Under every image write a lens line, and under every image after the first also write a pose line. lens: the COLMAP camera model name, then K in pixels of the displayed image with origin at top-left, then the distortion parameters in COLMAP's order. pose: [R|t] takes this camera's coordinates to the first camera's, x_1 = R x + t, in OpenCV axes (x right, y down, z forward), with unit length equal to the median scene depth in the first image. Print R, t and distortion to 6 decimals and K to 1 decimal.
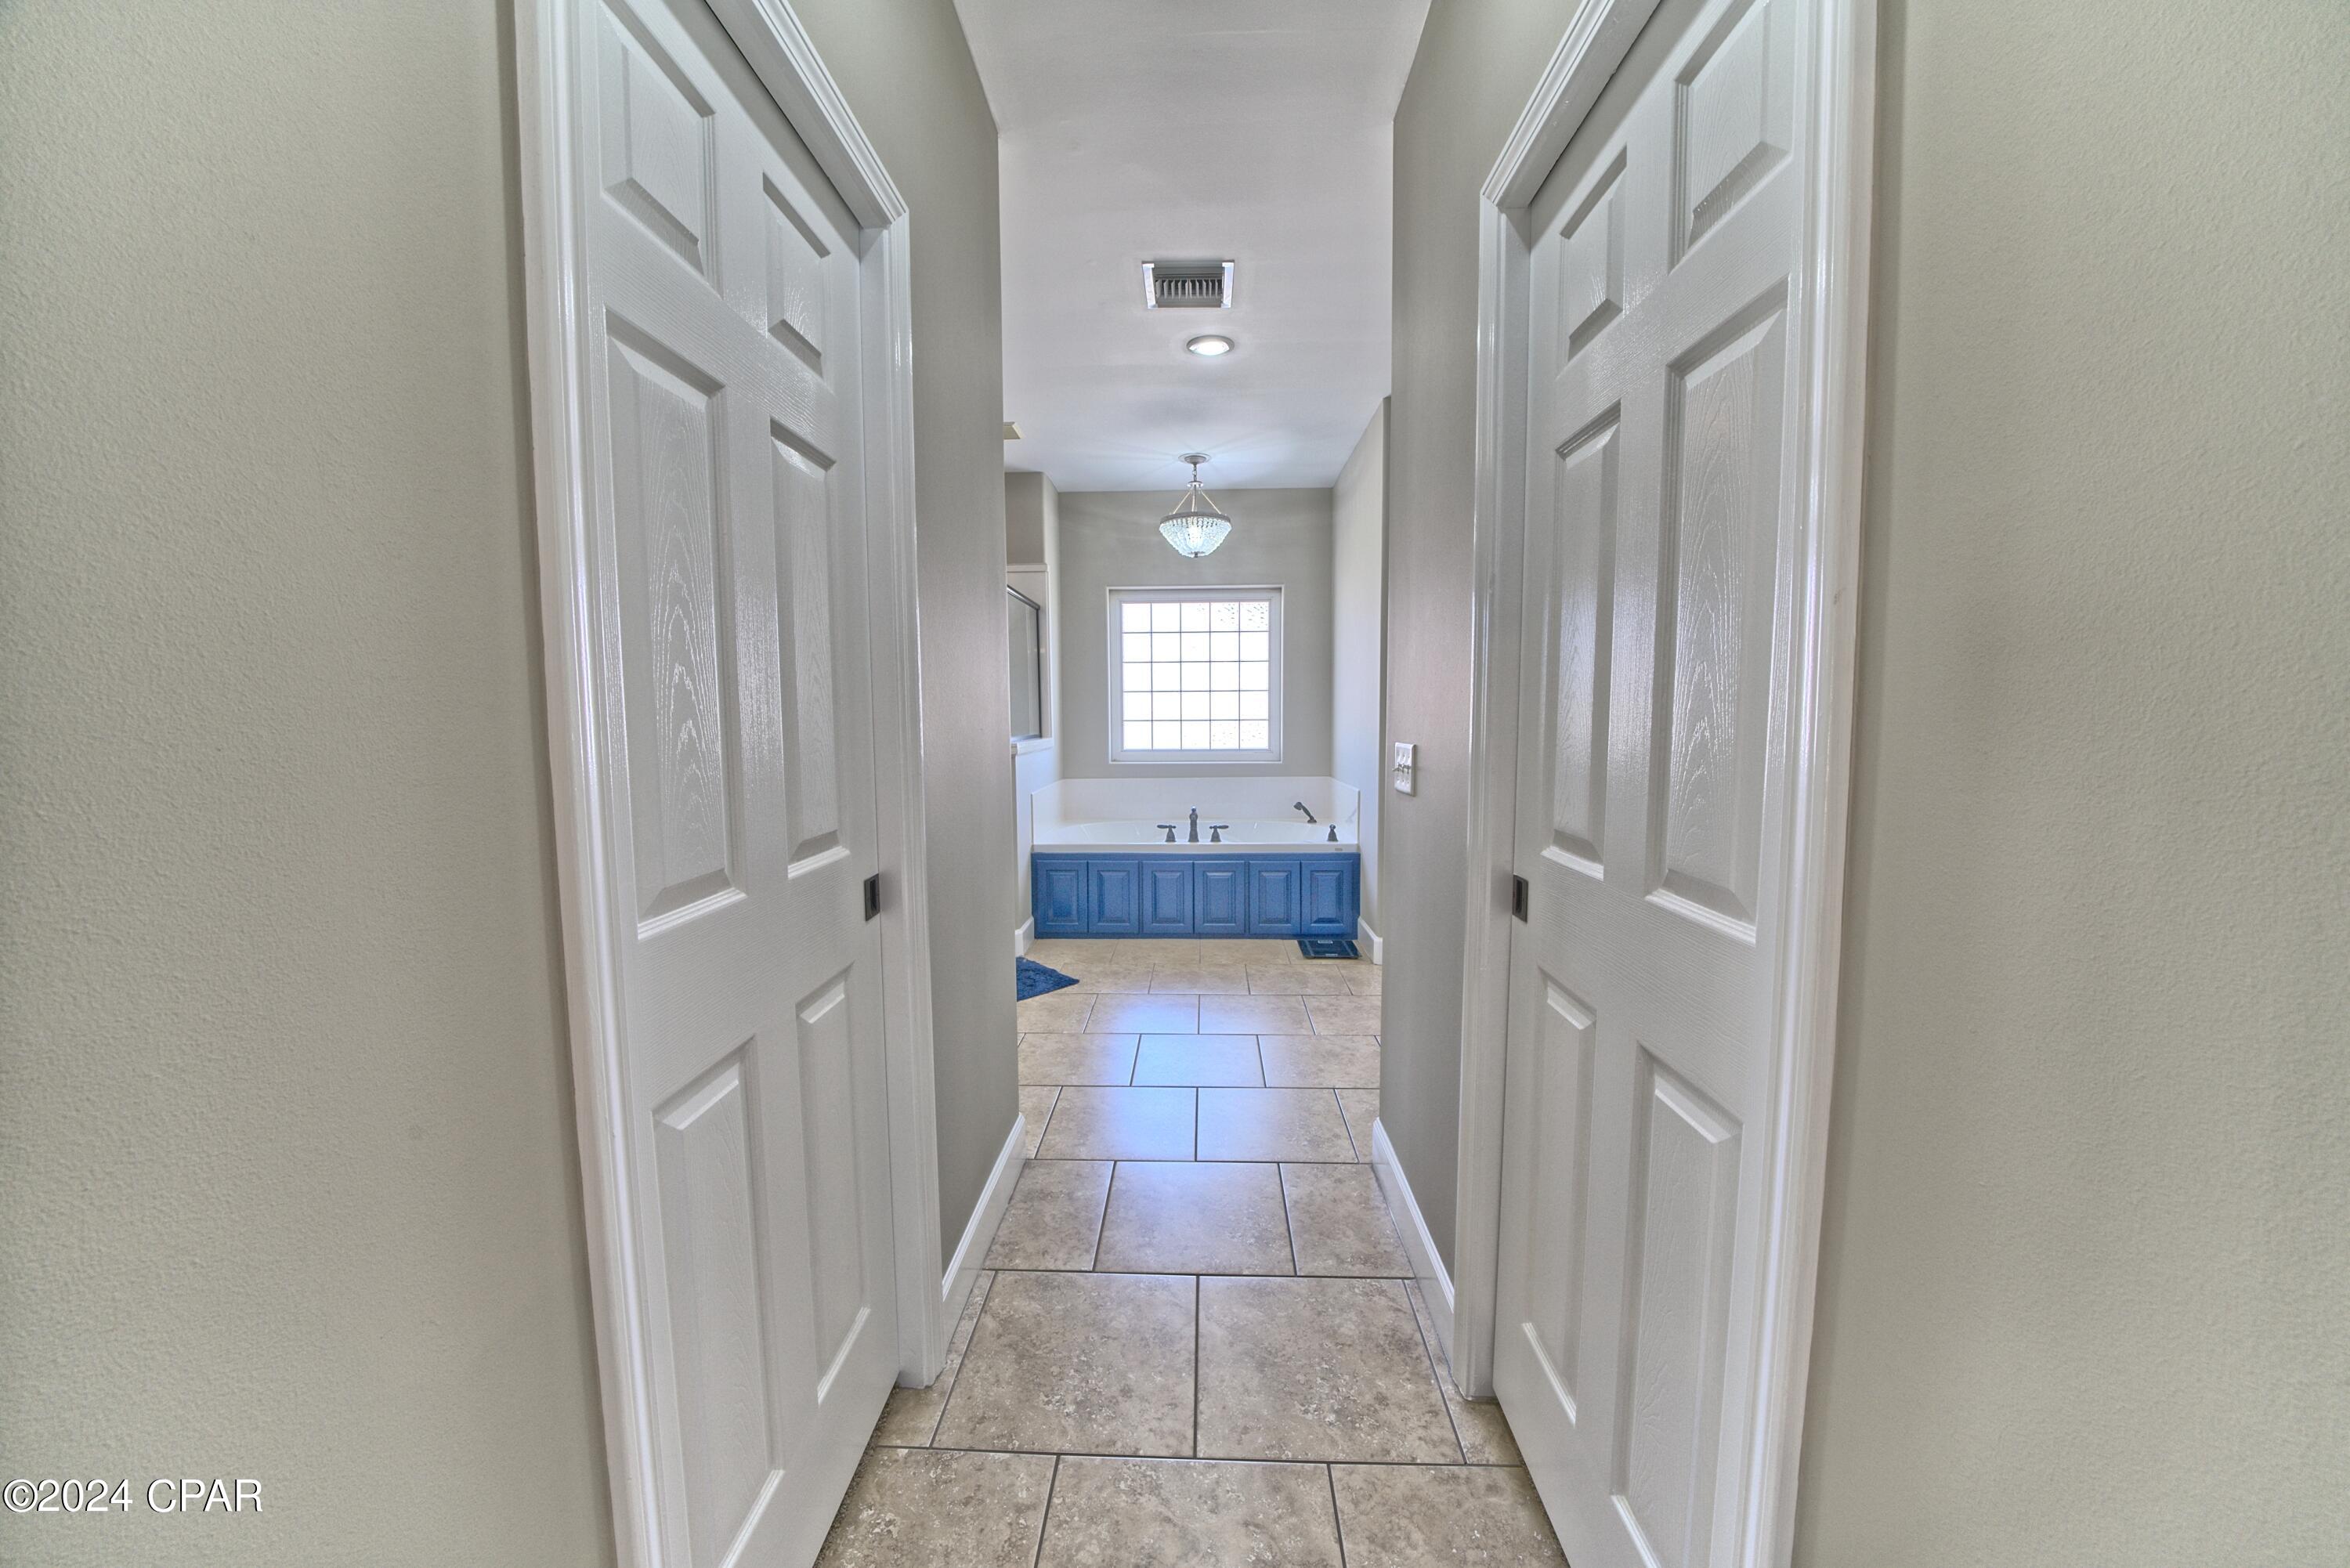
lens RADIAL K [[811.5, 0, 1173.6], [0, 811.5, 782.8], [0, 0, 1]] dist [-0.021283, 0.001751]
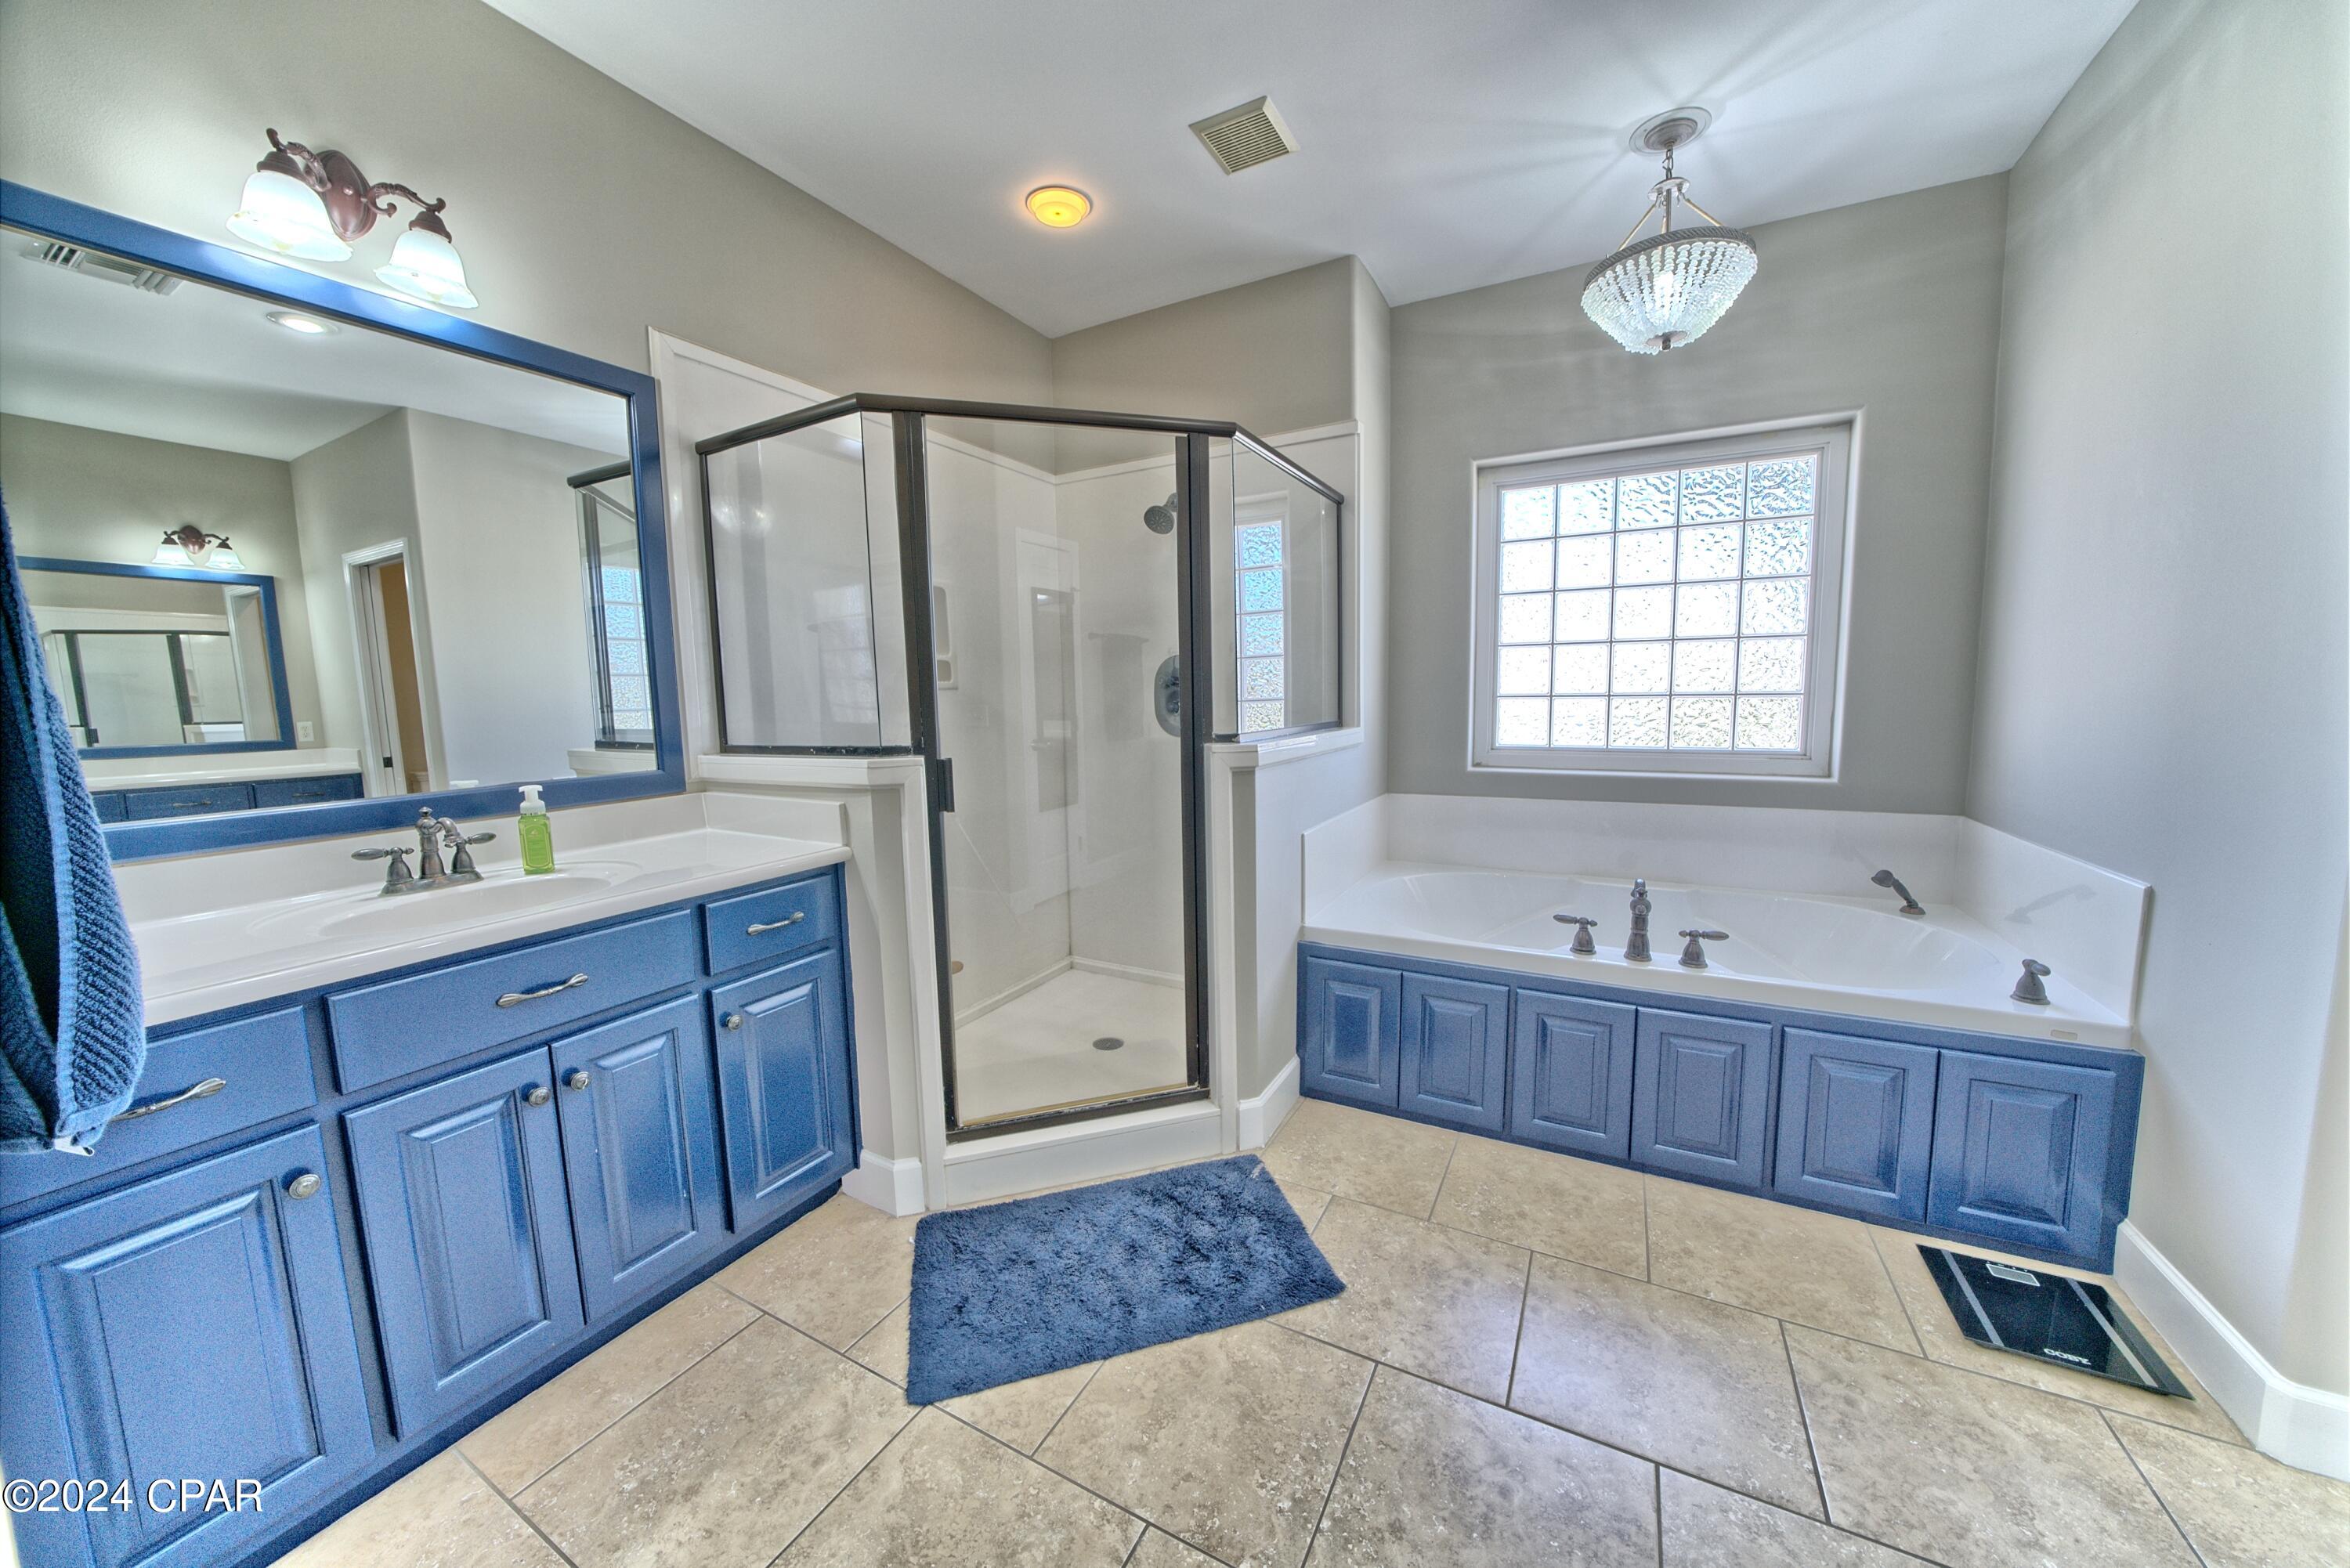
lens RADIAL K [[811.5, 0, 1178.6], [0, 811.5, 773.1], [0, 0, 1]] dist [-0.021283, 0.001751]
pose [[0.897311, 0.038028, -0.439758, -0.012129], [-0.027693, 0.999169, 0.029895, -0.039673], [0.440530, -0.014647, 0.897618, 0.461329]]
